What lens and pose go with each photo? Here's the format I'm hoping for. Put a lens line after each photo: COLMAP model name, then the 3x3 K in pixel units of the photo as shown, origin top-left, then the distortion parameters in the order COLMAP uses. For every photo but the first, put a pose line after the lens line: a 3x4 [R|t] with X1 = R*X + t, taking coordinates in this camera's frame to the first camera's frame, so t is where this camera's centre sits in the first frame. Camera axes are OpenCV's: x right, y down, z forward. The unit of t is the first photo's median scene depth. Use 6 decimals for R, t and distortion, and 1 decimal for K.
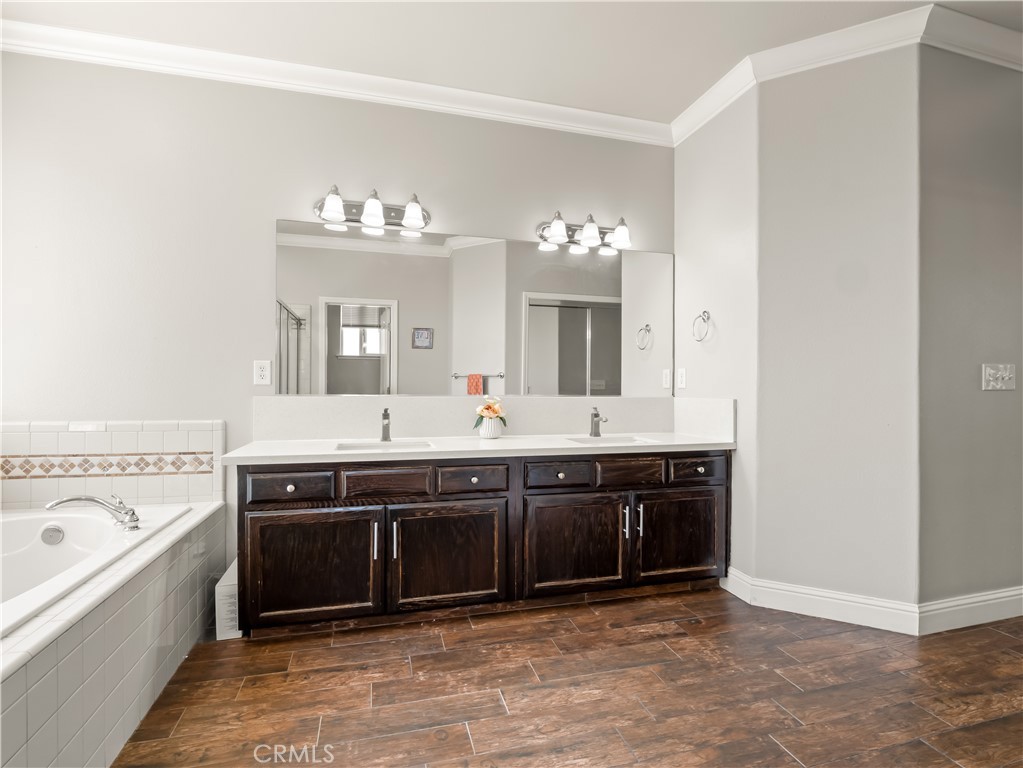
lens RADIAL K [[495.1, 0, 511.5], [0, 495.1, 384.0], [0, 0, 1]] dist [-0.000850, -0.014916]
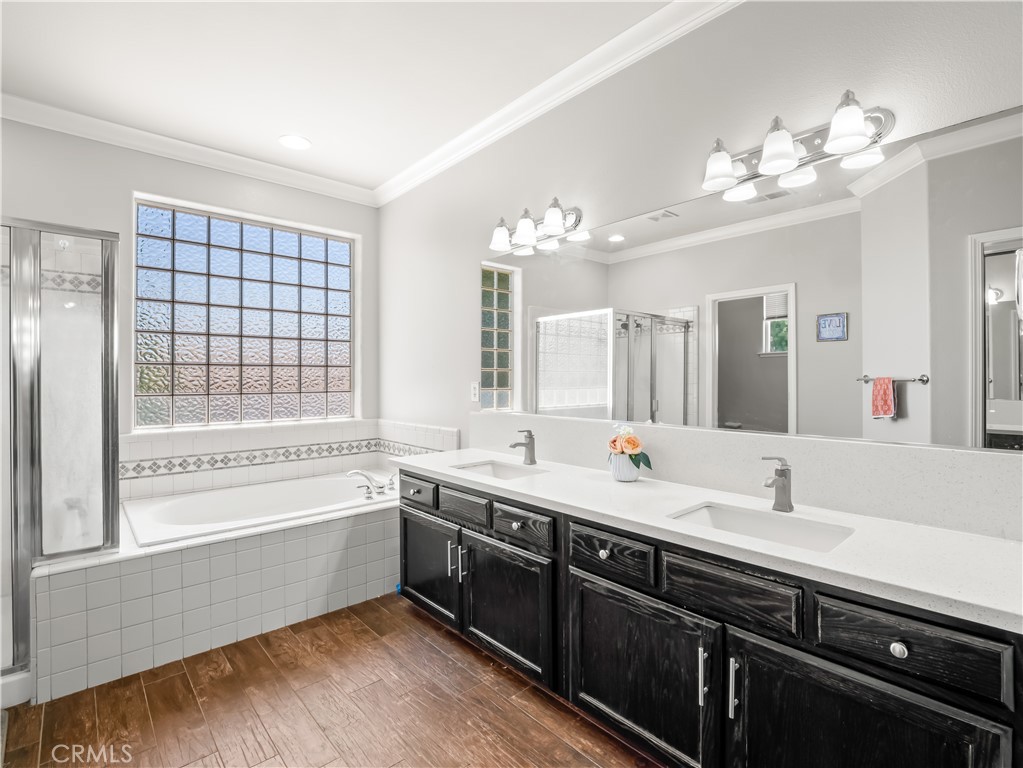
lens RADIAL K [[495.1, 0, 511.5], [0, 495.1, 384.0], [0, 0, 1]] dist [-0.000850, -0.014916]
pose [[0.439338, -0.000119, -0.898322, 0.630334], [0.017122, 0.999819, 0.008242, -0.051200], [0.898158, -0.019002, 0.439261, 0.580775]]
